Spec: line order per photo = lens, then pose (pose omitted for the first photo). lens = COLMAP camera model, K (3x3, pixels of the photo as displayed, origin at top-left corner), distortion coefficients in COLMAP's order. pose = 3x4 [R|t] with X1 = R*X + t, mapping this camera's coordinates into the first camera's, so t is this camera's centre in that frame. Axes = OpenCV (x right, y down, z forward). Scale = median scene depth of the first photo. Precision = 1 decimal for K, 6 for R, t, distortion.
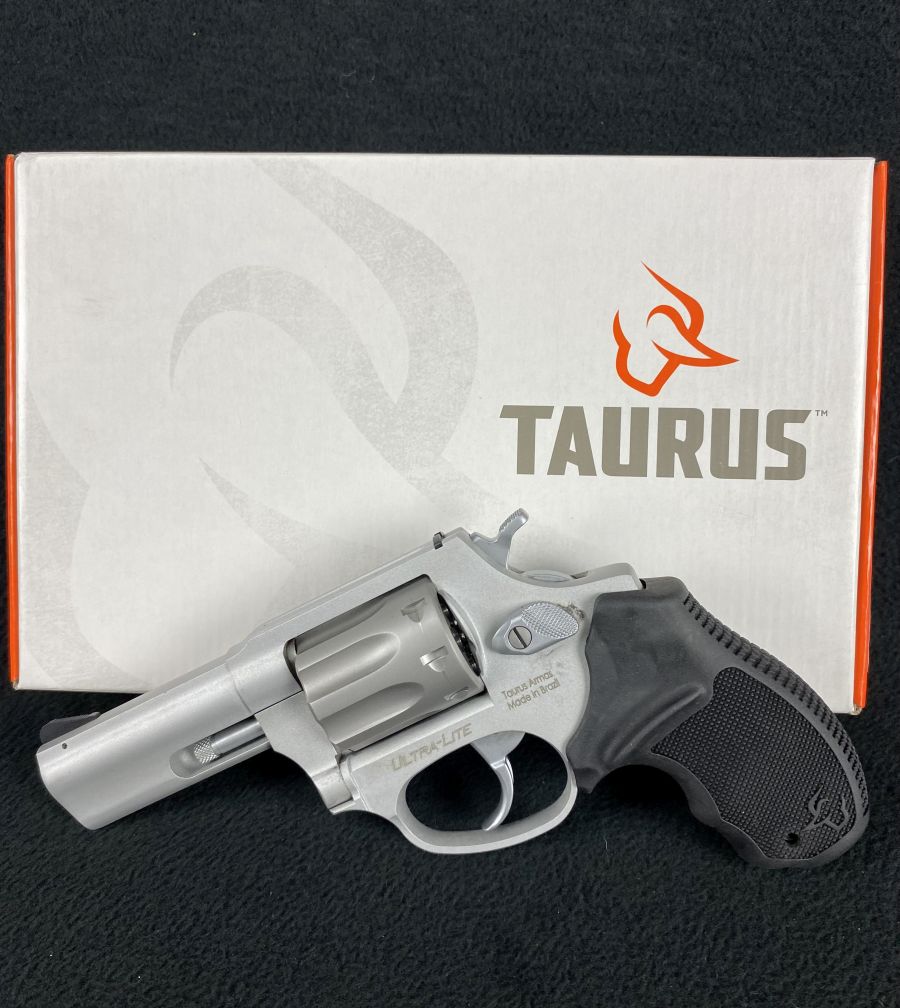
lens RADIAL K [[878.1, 0, 456.1], [0, 878.1, 503.7], [0, 0, 1]] dist [0.029964, -0.052296]
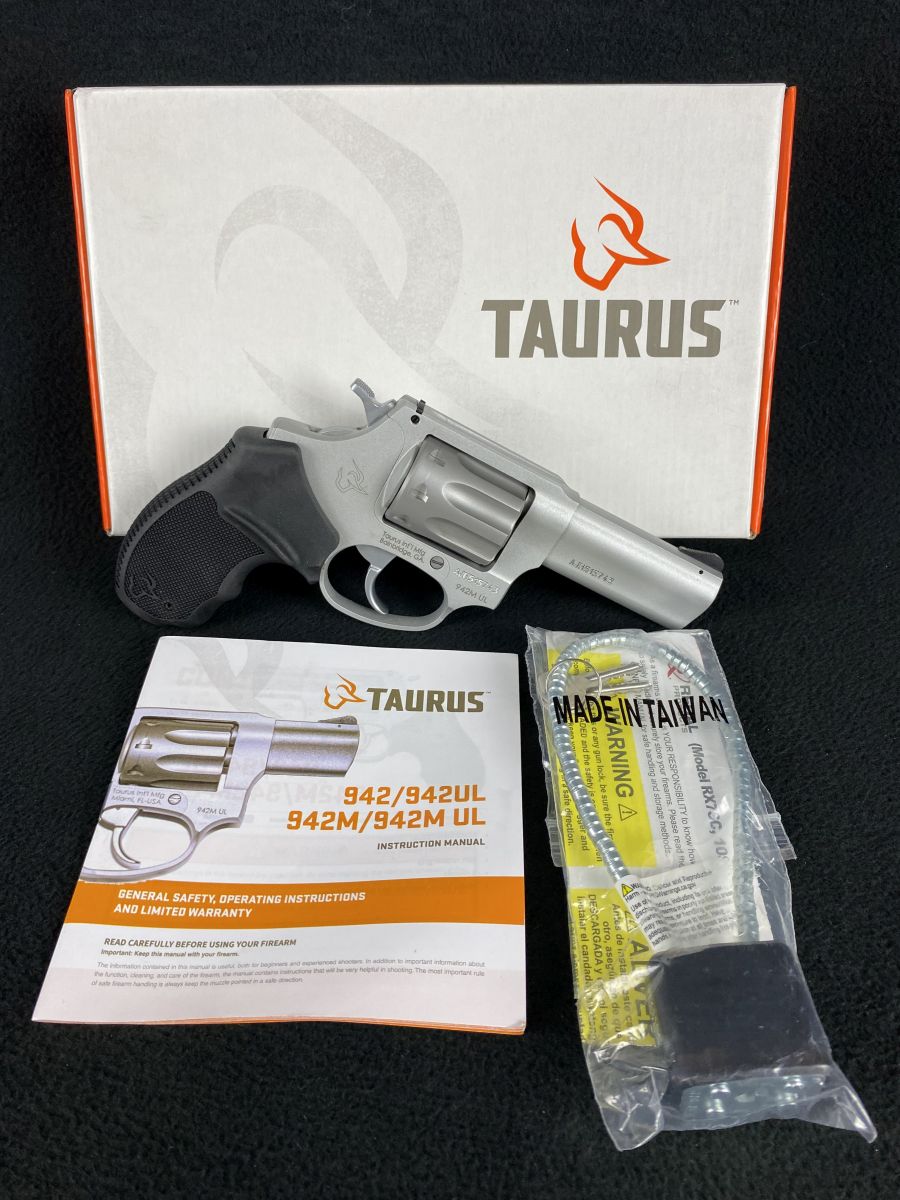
lens RADIAL K [[904.2, 0, 449.7], [0, 904.2, 600.9], [0, 0, 1]] dist [-0.018471, 0.014098]
pose [[0.999891, -0.014248, -0.003985, 0.004371], [0.014732, 0.983538, 0.180100, 0.074492], [0.001353, -0.180139, 0.983640, -0.327806]]
